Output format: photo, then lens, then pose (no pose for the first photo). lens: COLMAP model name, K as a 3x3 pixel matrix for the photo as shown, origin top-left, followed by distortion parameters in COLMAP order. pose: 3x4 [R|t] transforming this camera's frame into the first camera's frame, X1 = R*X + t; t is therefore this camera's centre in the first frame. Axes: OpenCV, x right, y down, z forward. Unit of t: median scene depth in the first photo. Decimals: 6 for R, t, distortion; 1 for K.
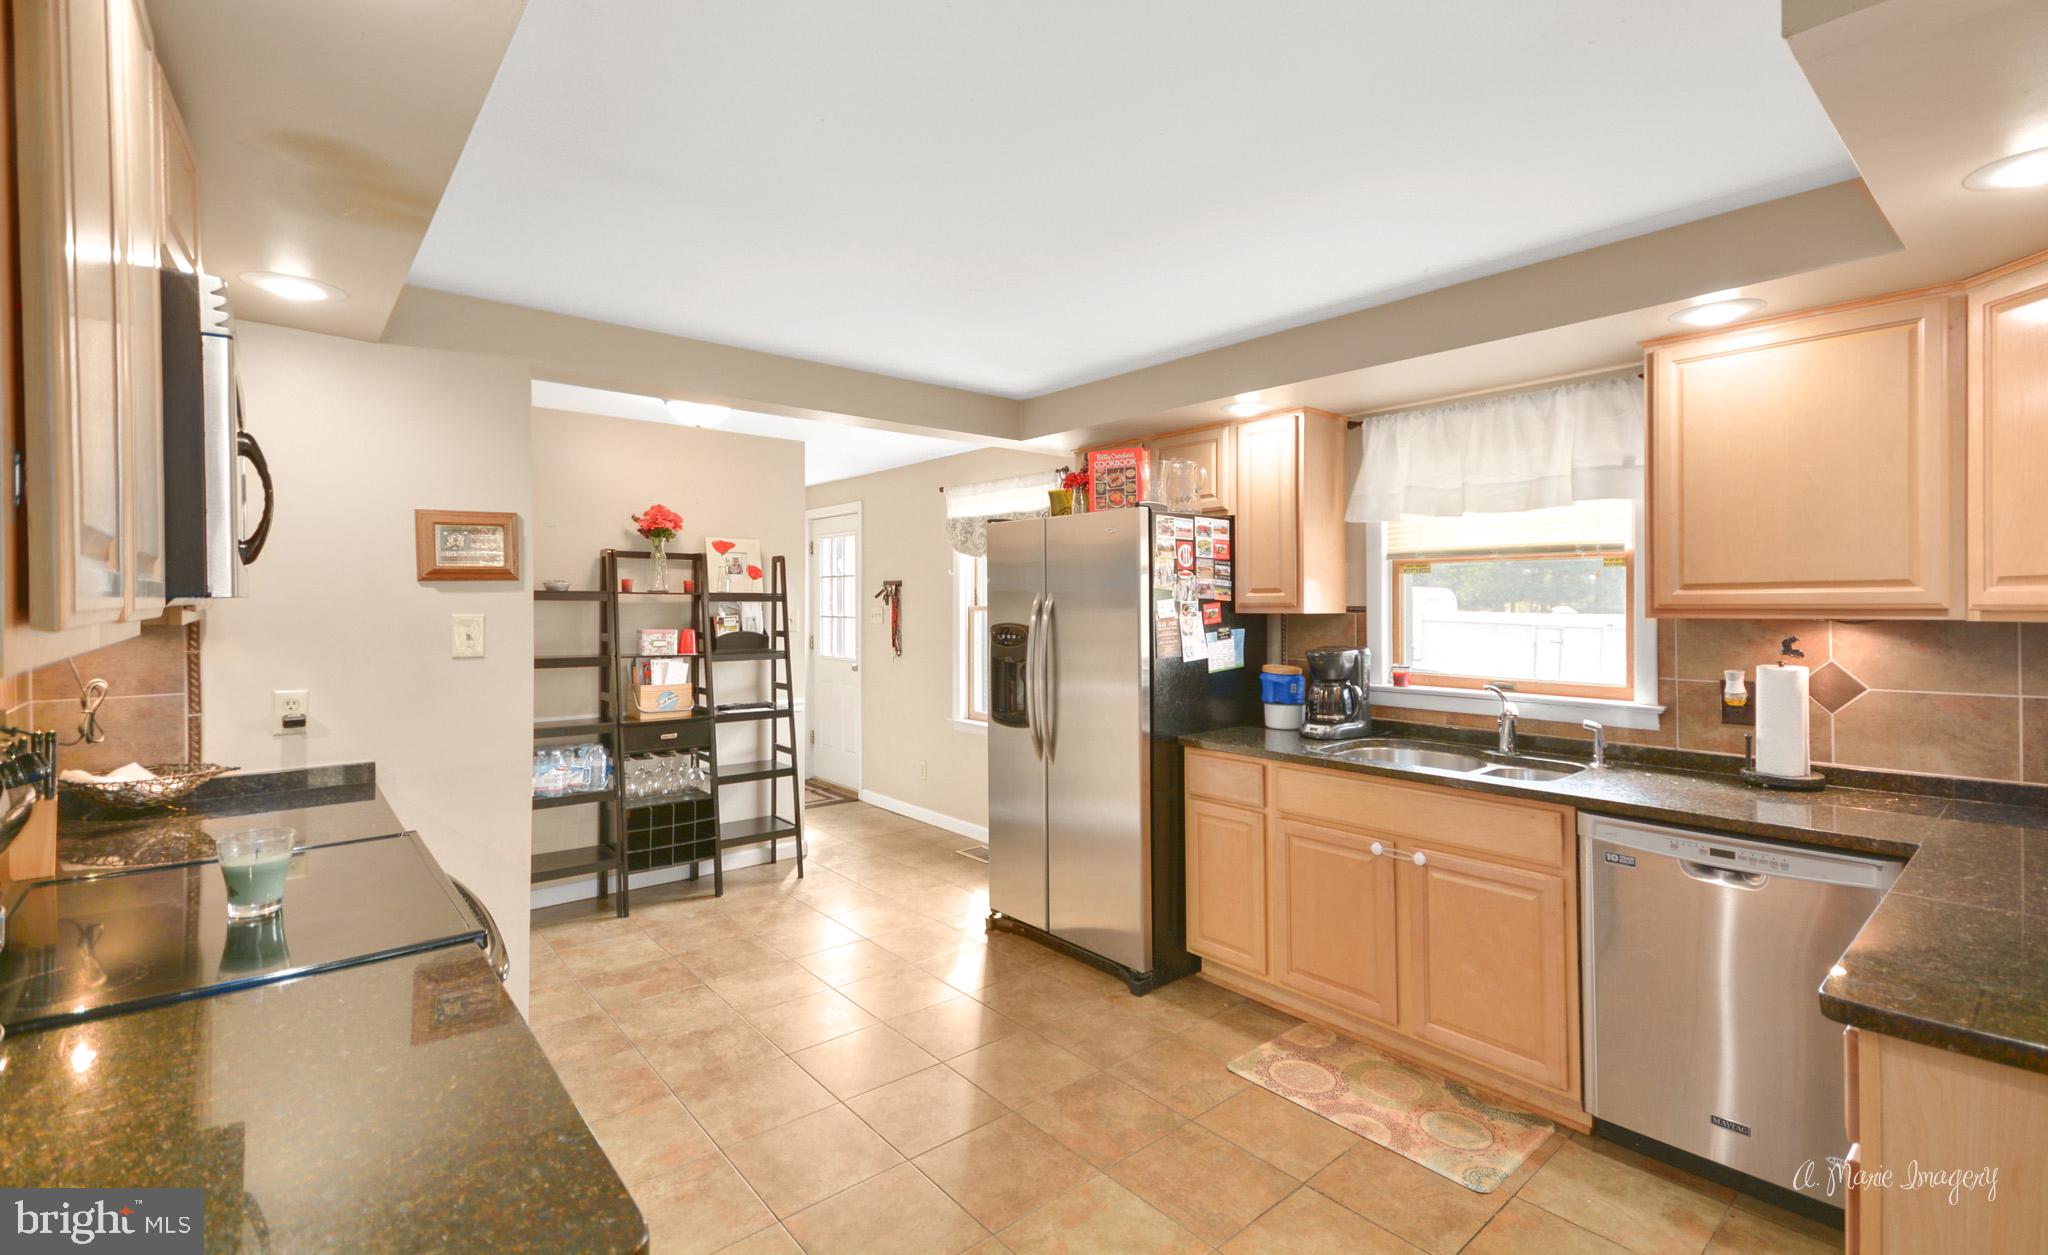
lens RADIAL K [[899.8, 0, 995.7], [0, 899.8, 590.5], [0, 0, 1]] dist [-0.001160, -0.000452]
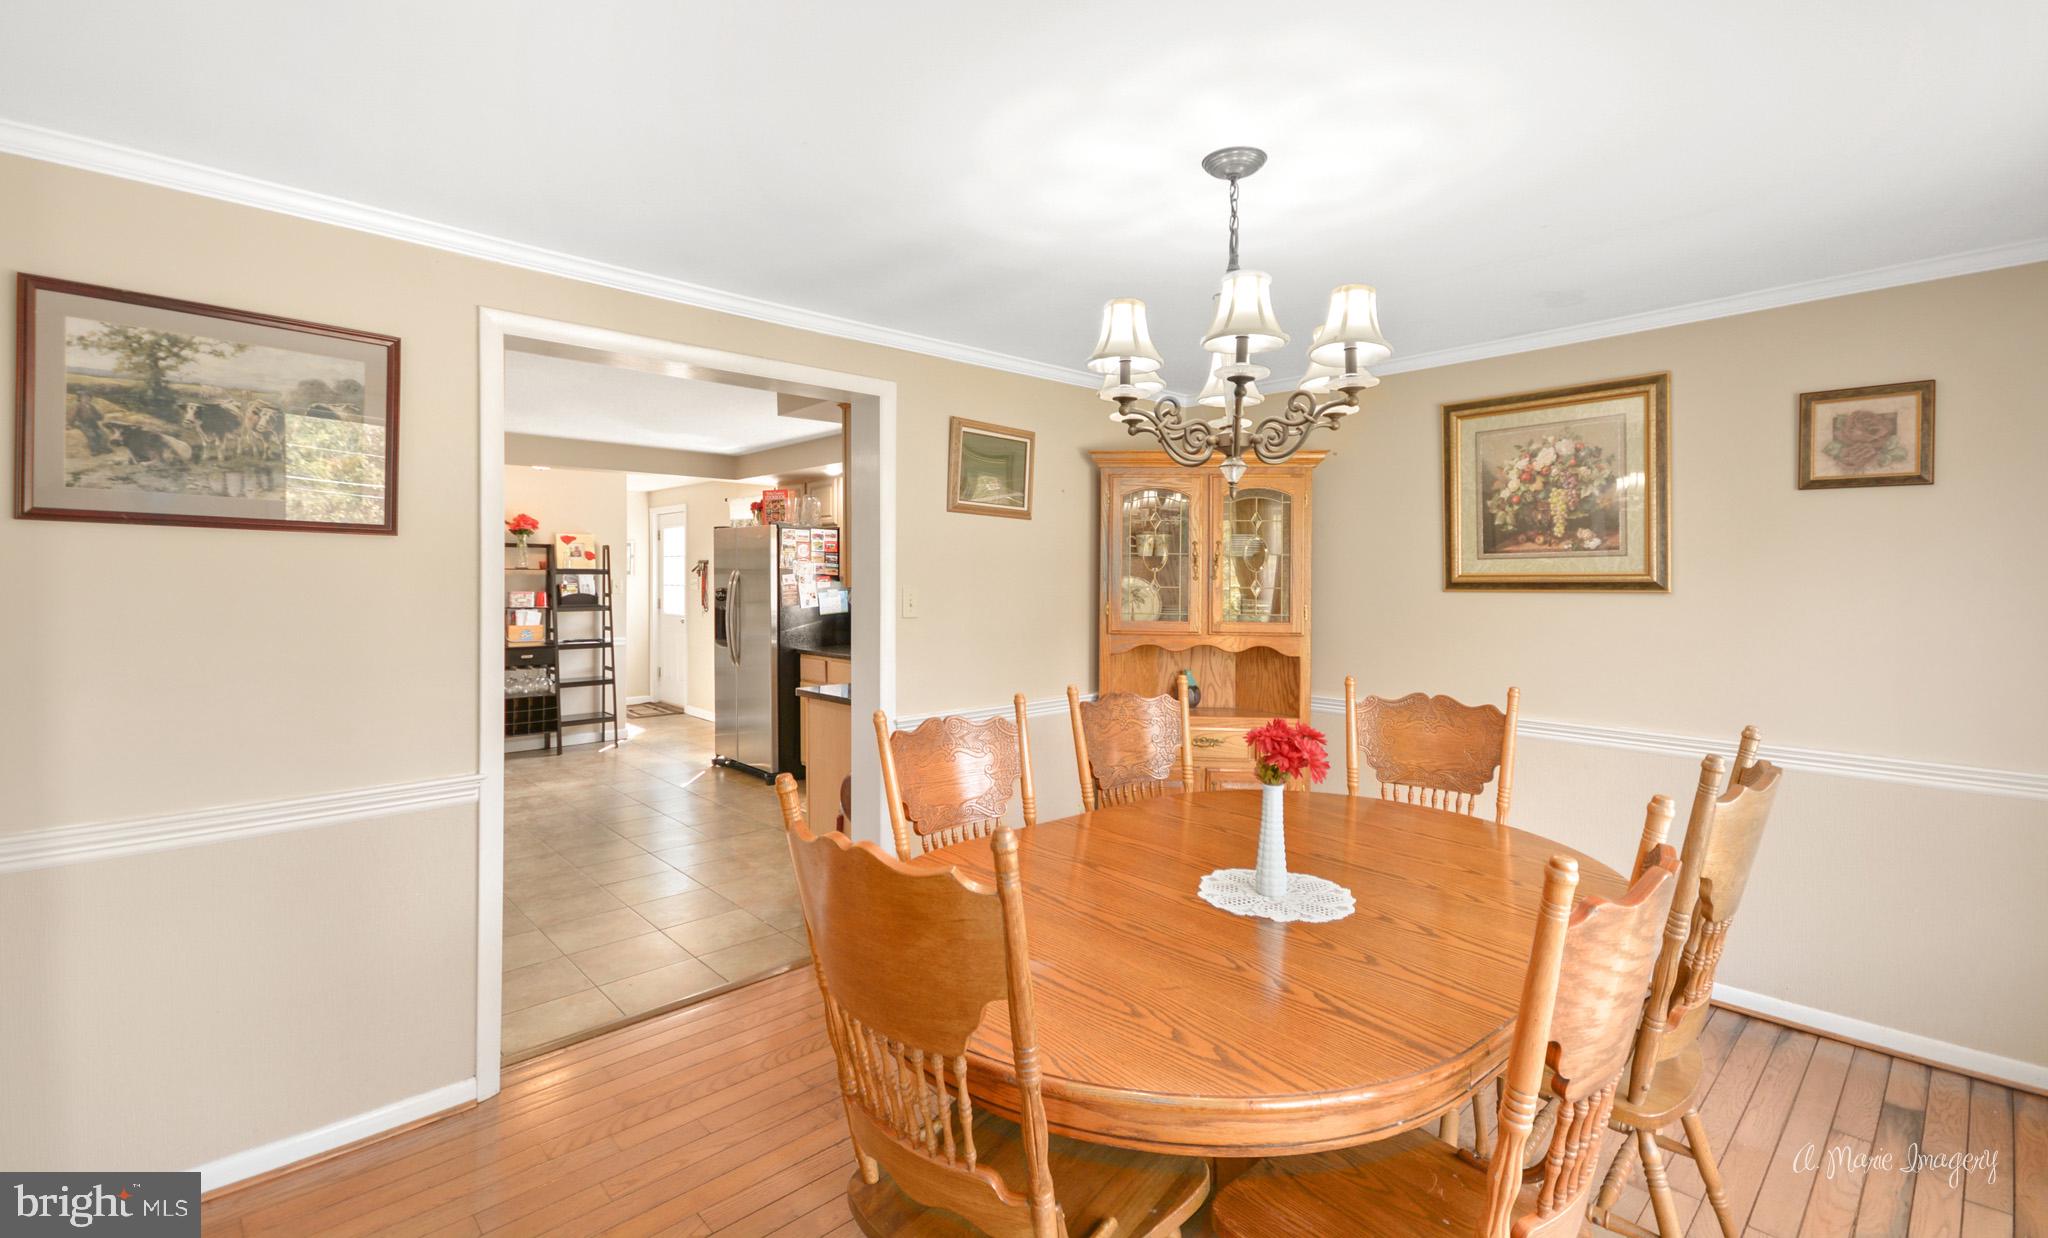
lens RADIAL K [[892.6, 0, 993.3], [0, 892.6, 573.0], [0, 0, 1]] dist [0.002830, 0.000016]
pose [[0.998697, 0.003289, 0.050926, 0.392711], [-0.003871, 0.999928, 0.011335, -0.011381], [-0.050885, -0.011518, 0.998638, -0.649864]]
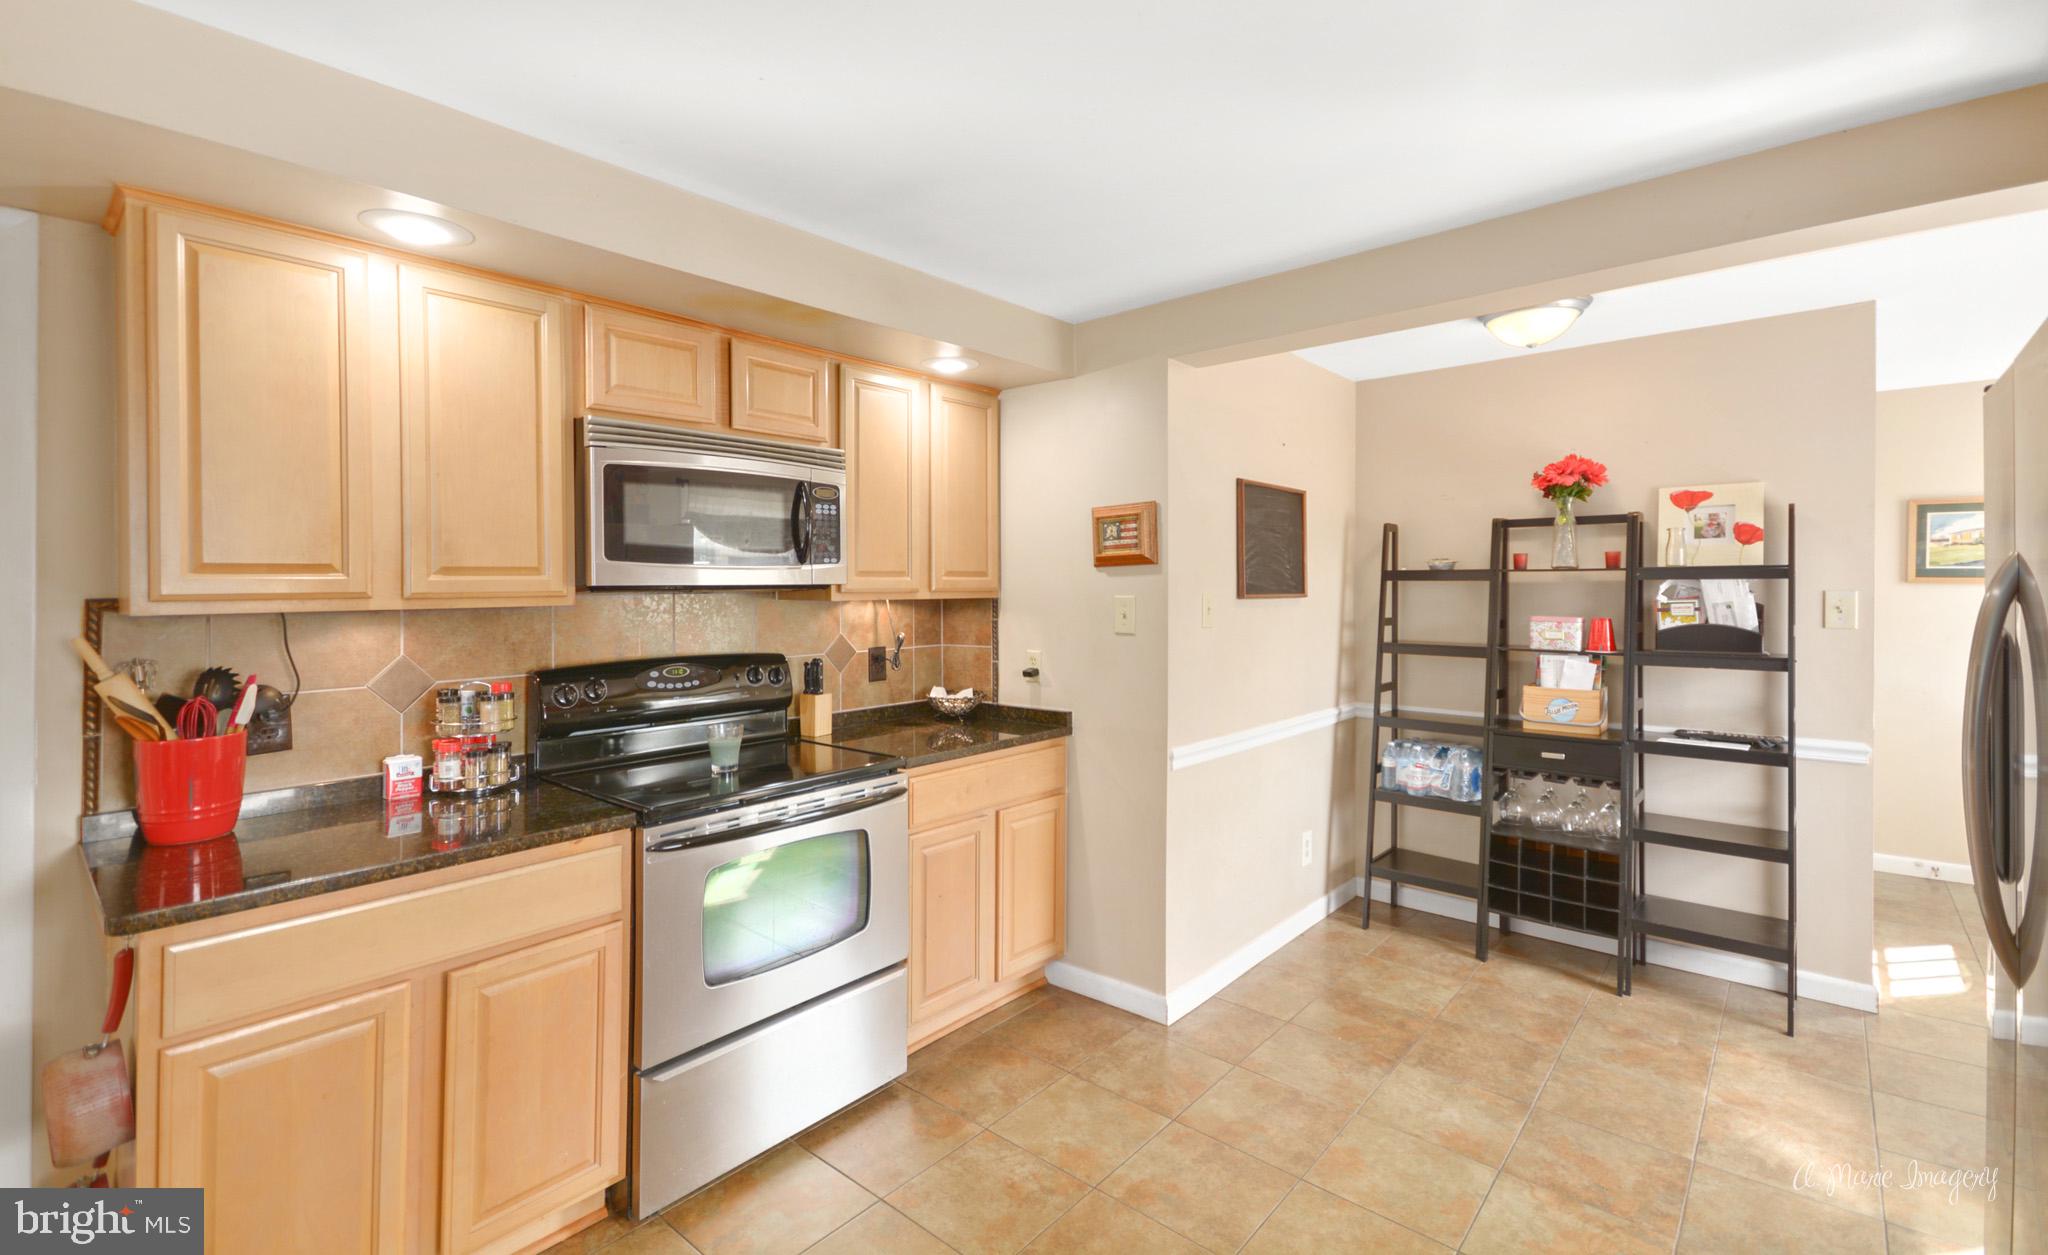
lens RADIAL K [[875.8, 0, 1023.0], [0, 875.8, 595.9], [0, 0, 1]] dist [0.000320, -0.000010]
pose [[0.161160, 0.009567, -0.986882, 0.297390], [0.021173, 0.999689, 0.013149, 0.005825], [0.986701, -0.023014, 0.160907, 0.431108]]
